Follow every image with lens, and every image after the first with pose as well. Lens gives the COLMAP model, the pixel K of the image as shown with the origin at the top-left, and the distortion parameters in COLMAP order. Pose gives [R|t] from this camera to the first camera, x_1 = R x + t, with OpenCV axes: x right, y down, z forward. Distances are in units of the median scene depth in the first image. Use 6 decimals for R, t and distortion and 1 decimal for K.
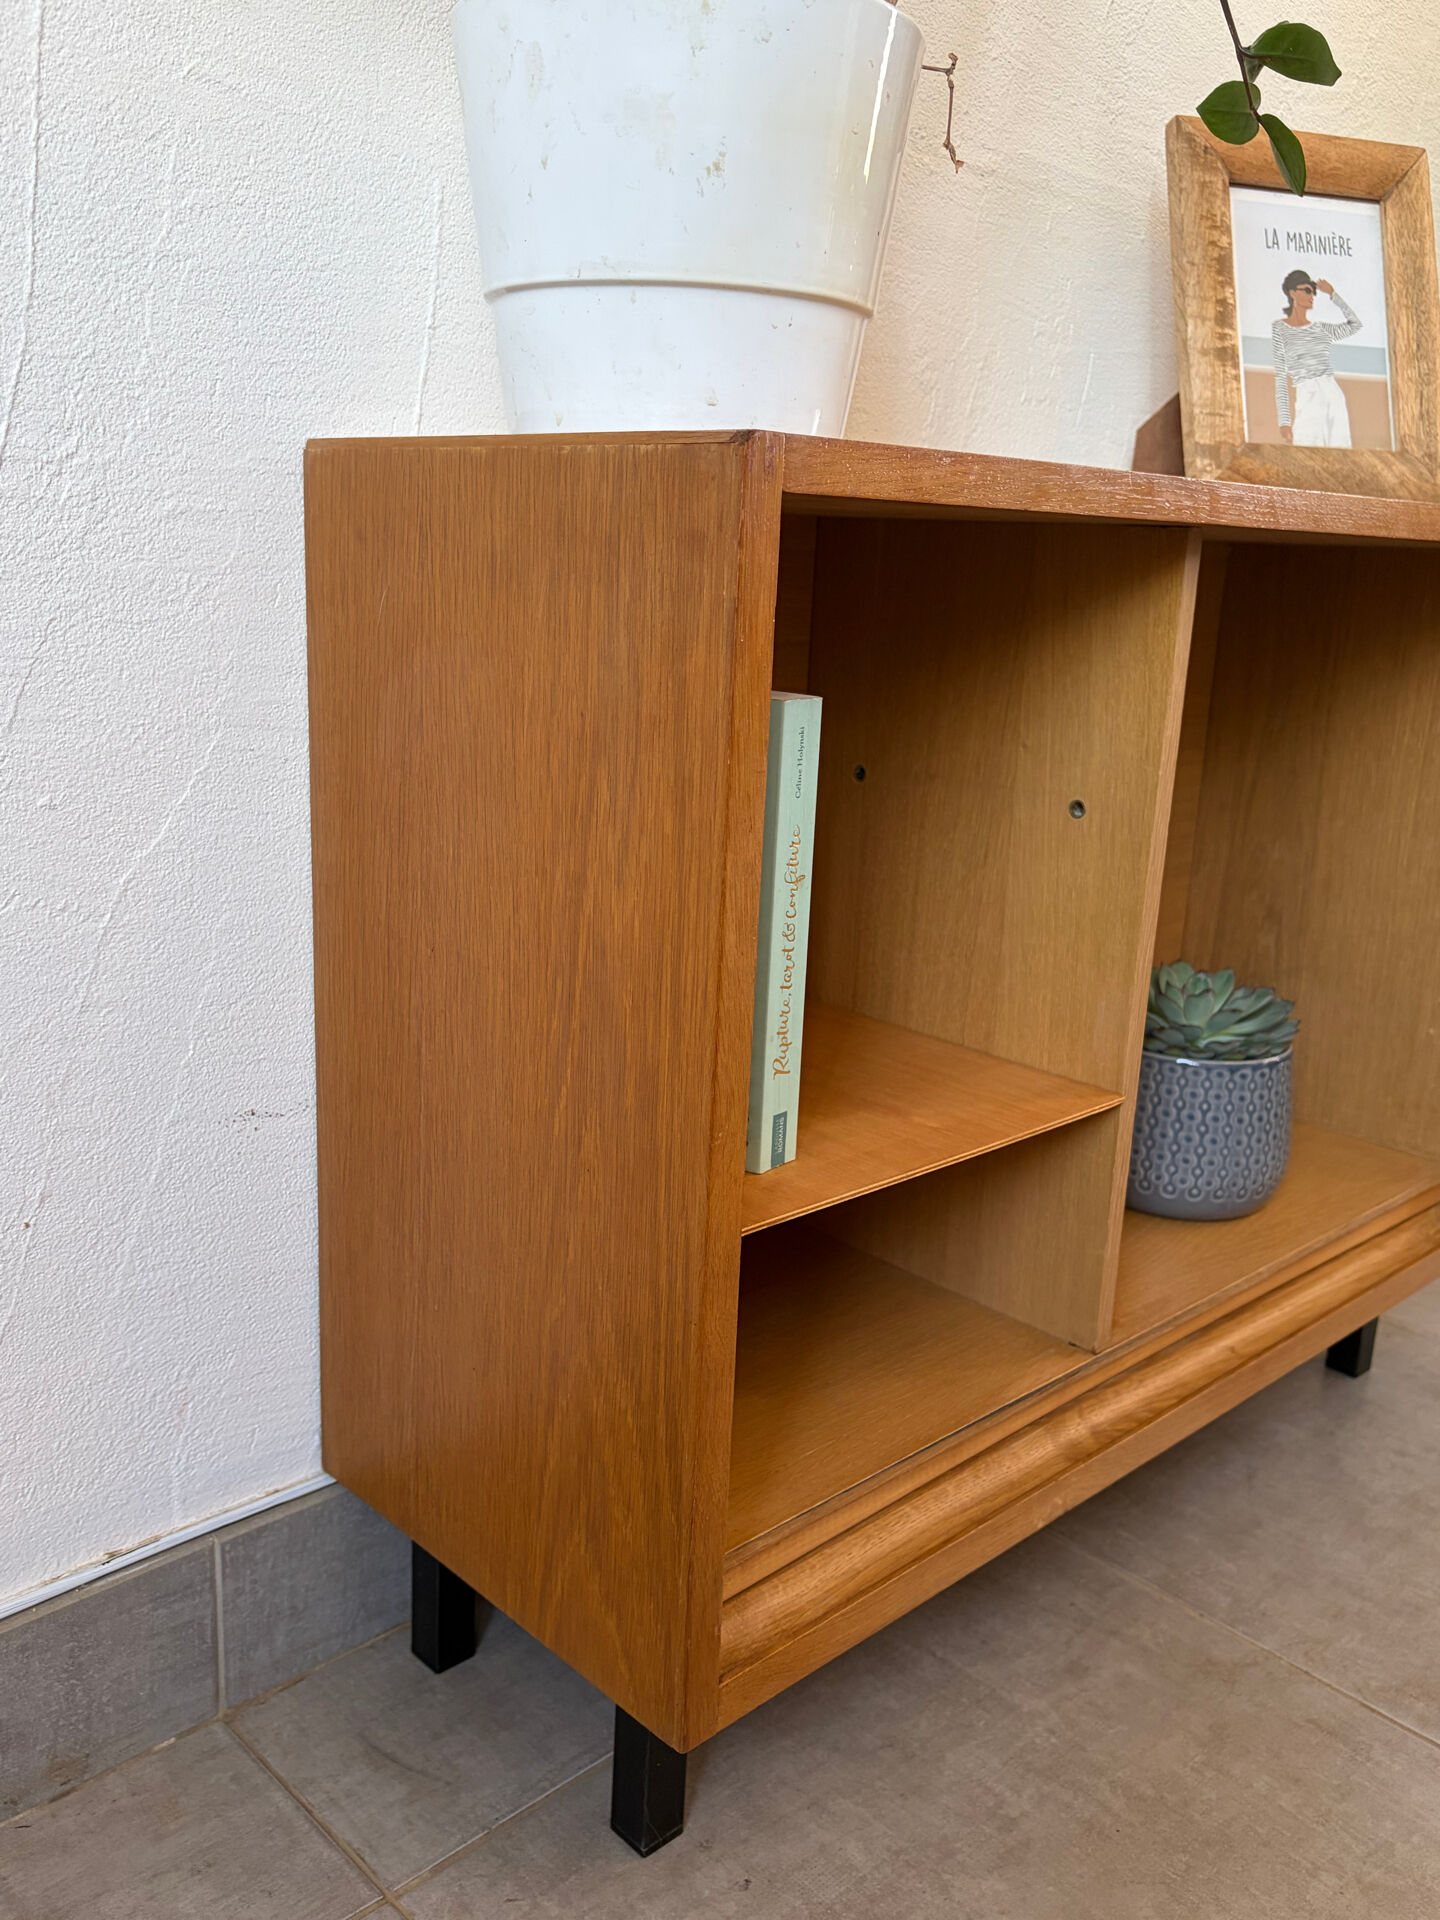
lens RADIAL K [[1655.7, 0, 704.9], [0, 1655.7, 969.7], [0, 0, 1]] dist [0.009864, 0.004811]
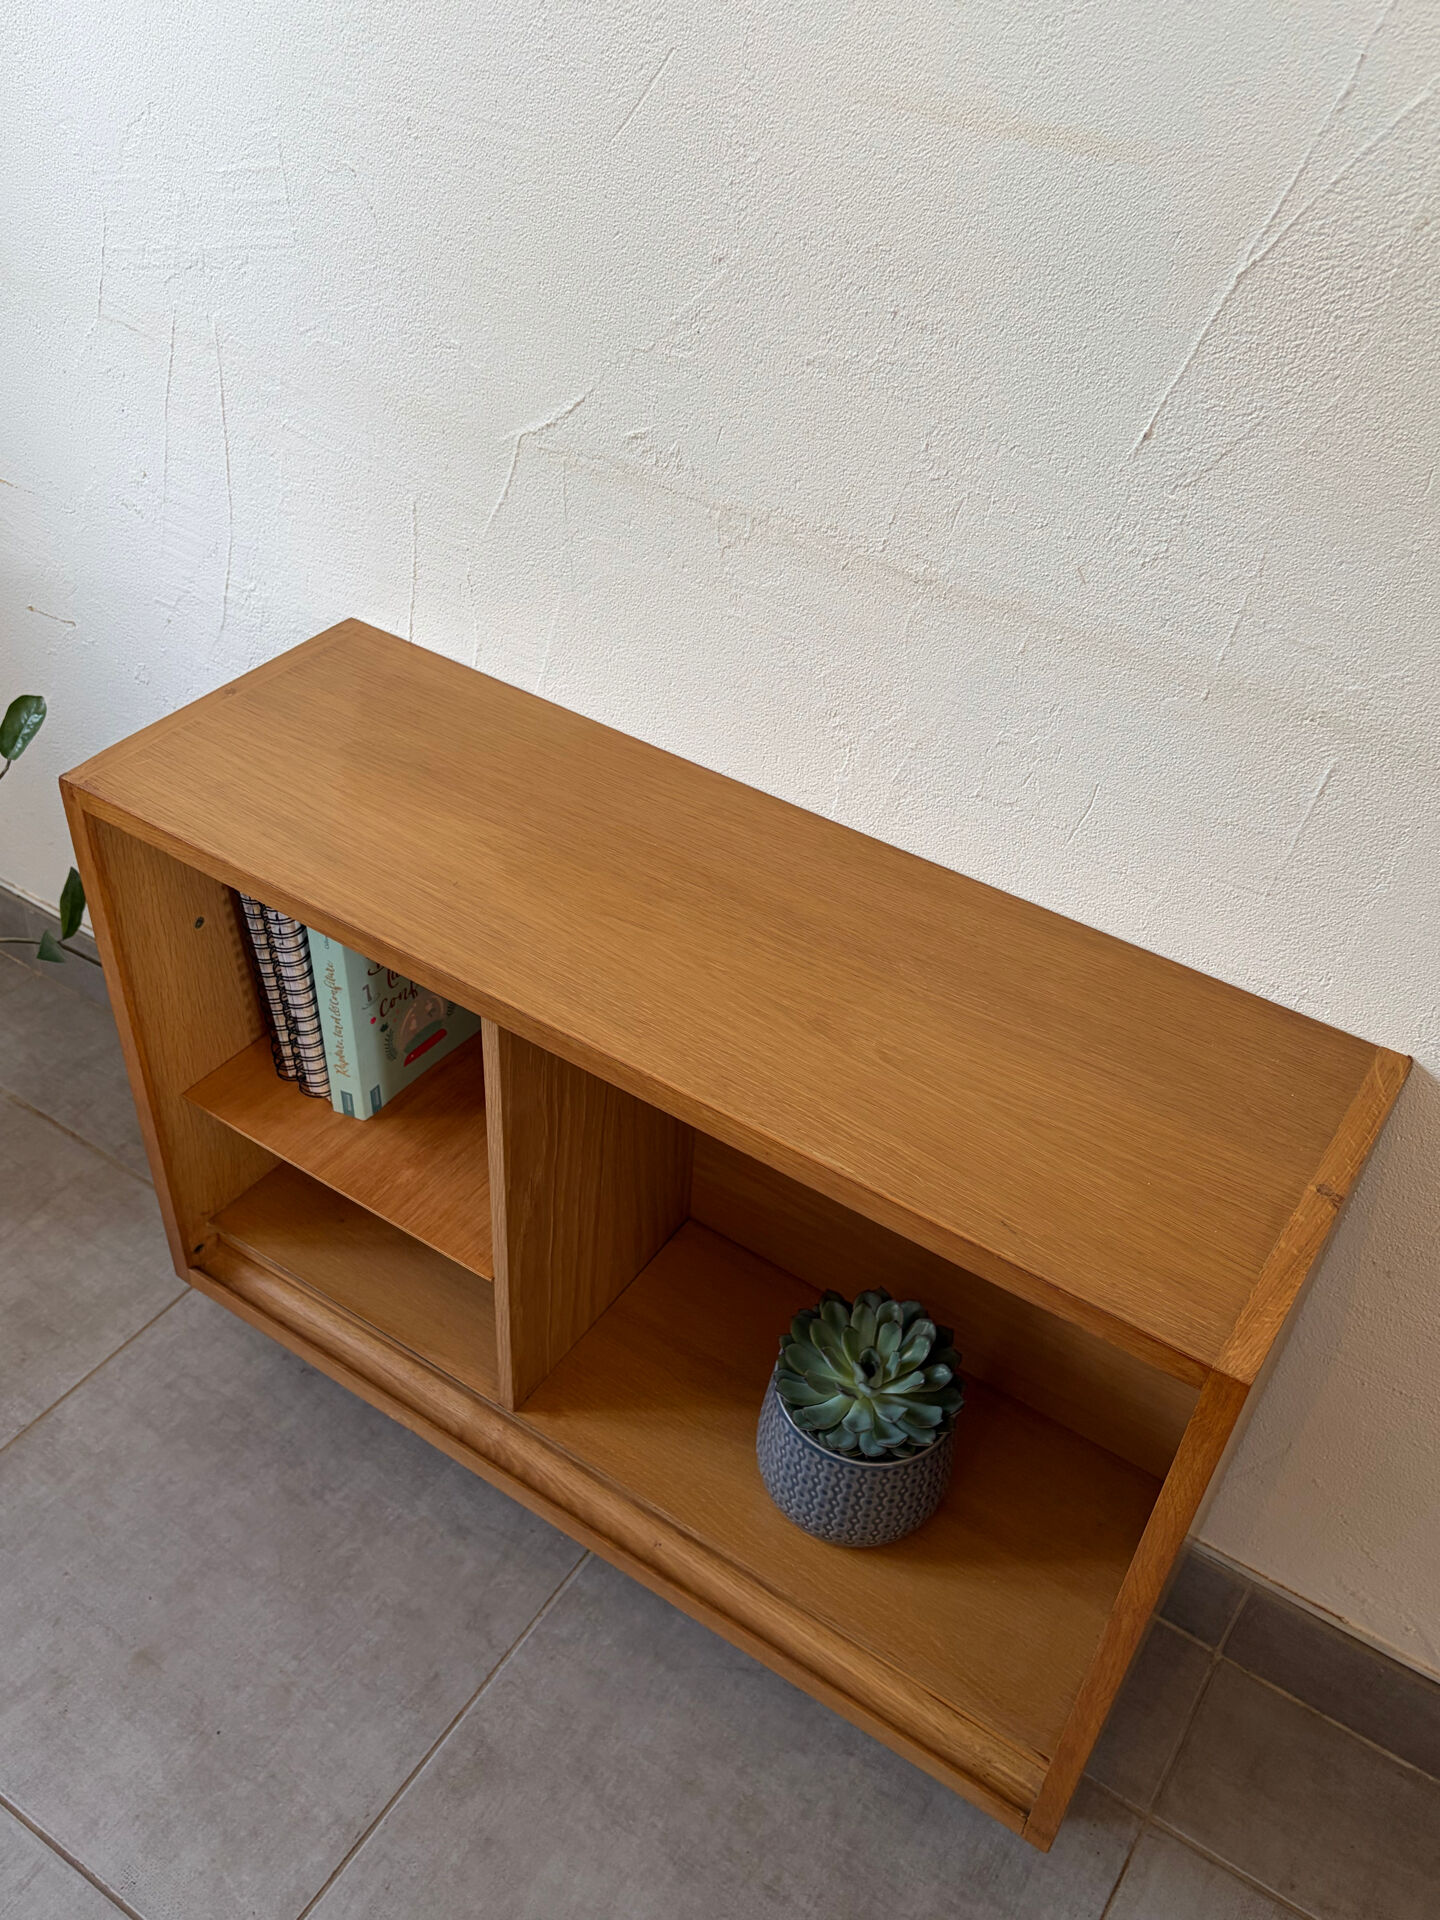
lens RADIAL K [[1638.5, 0, 720.7], [0, 1638.5, 966.5], [0, 0, 1]] dist [0.020315, -0.006681]
pose [[0.229398, 0.606986, -0.760884, 1.045747], [-0.293074, 0.788527, 0.540678, -0.817319], [0.928162, 0.098966, 0.358778, 0.595293]]
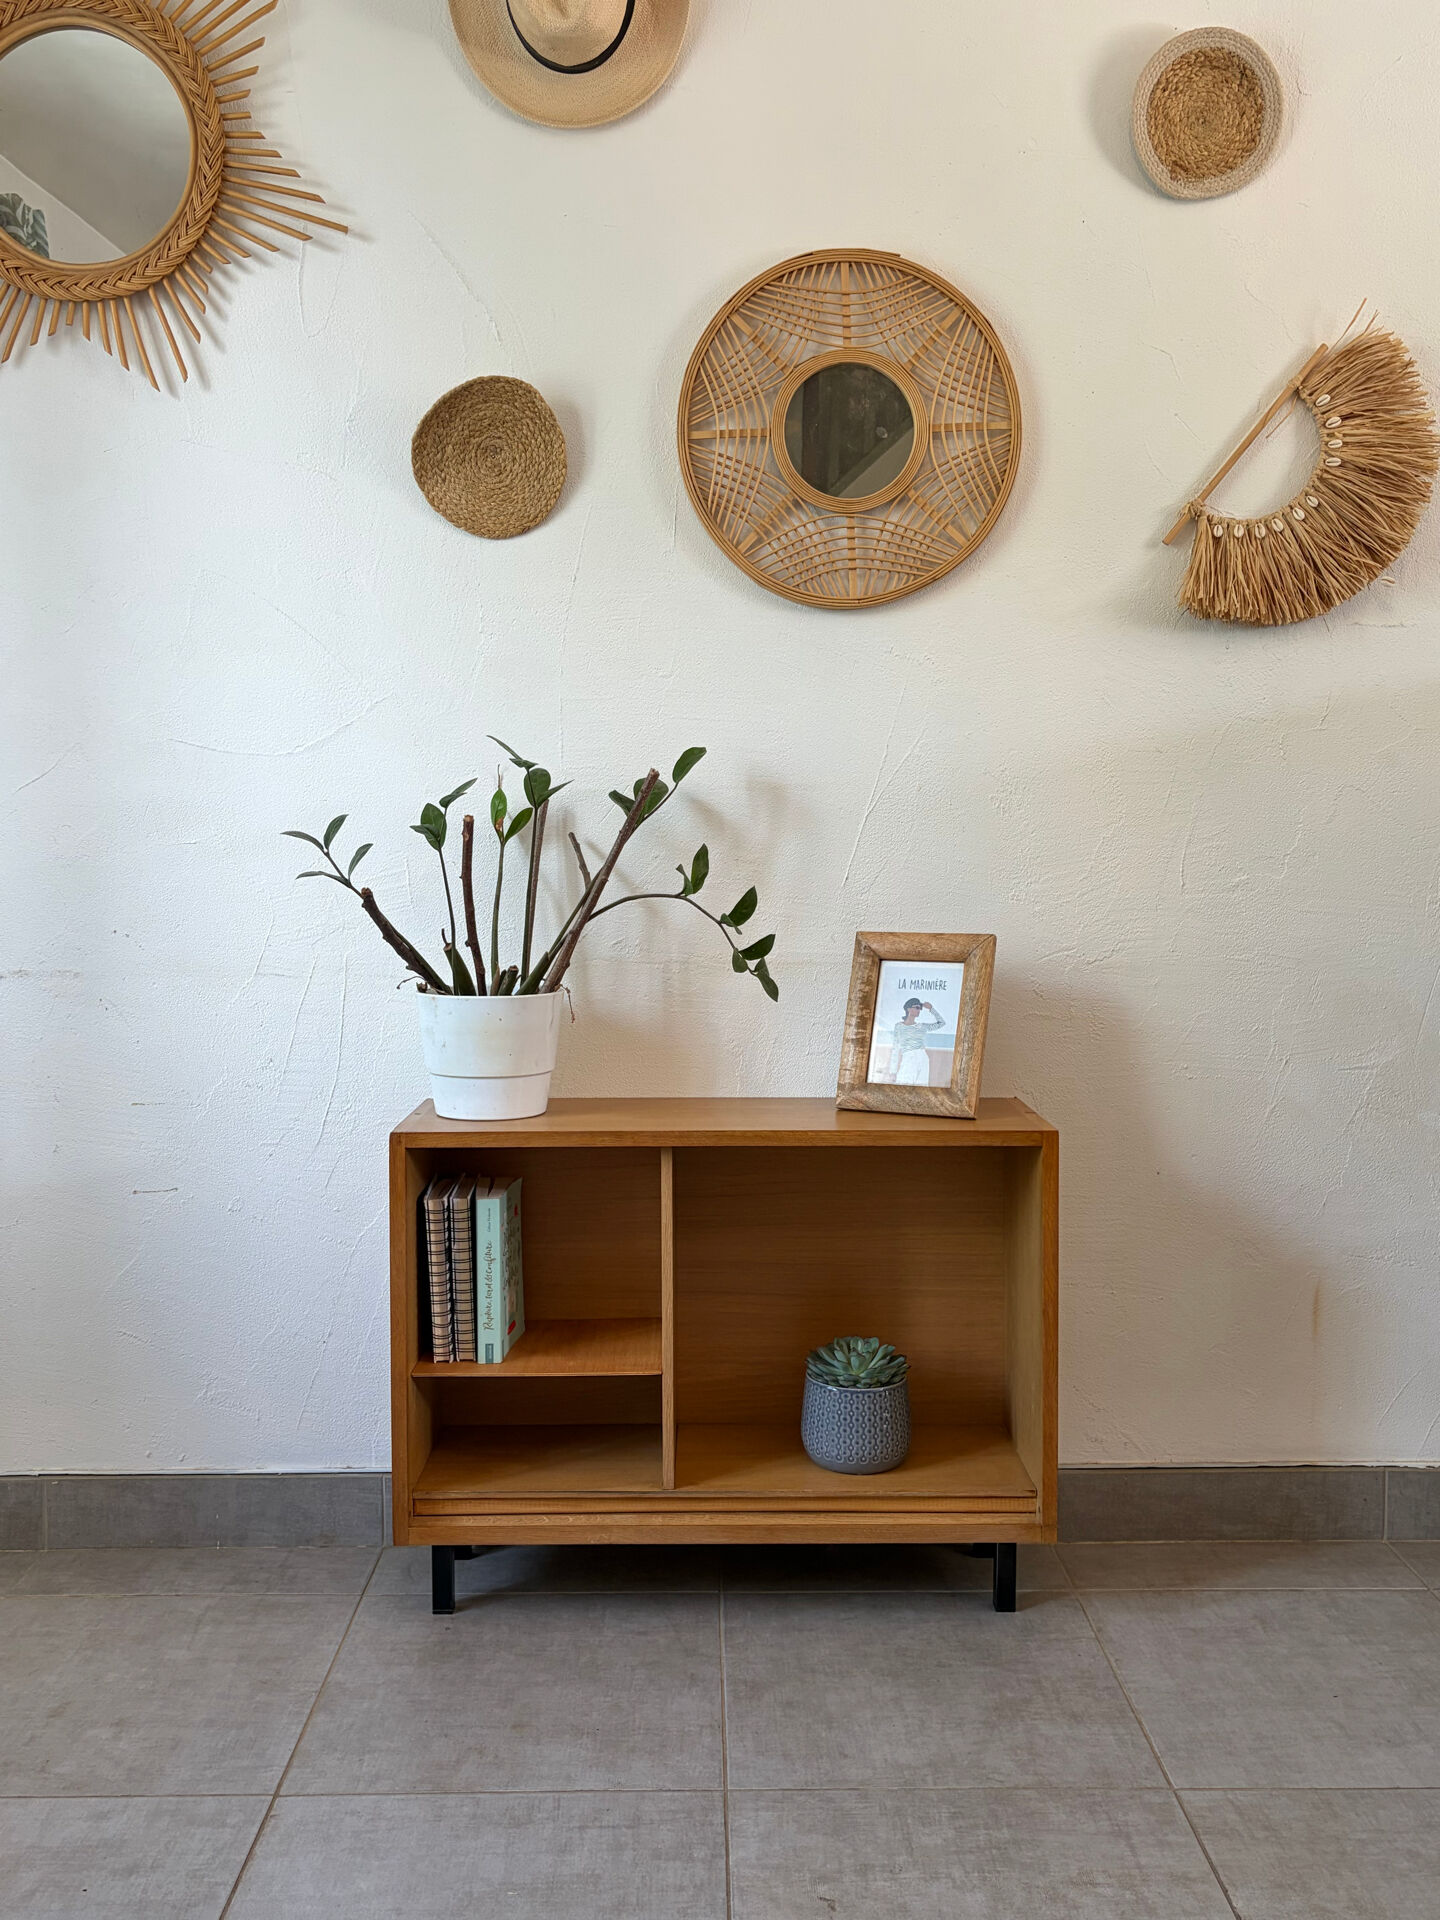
lens RADIAL K [[1685.9, 0, 721.5], [0, 1685.9, 970.0], [0, 0, 1]] dist [0.142345, -0.464230]
pose [[0.731770, 0.003766, -0.681542, 1.775651], [-0.140284, 0.979405, -0.145212, -0.132327], [0.666958, 0.201871, 0.717227, -0.729965]]
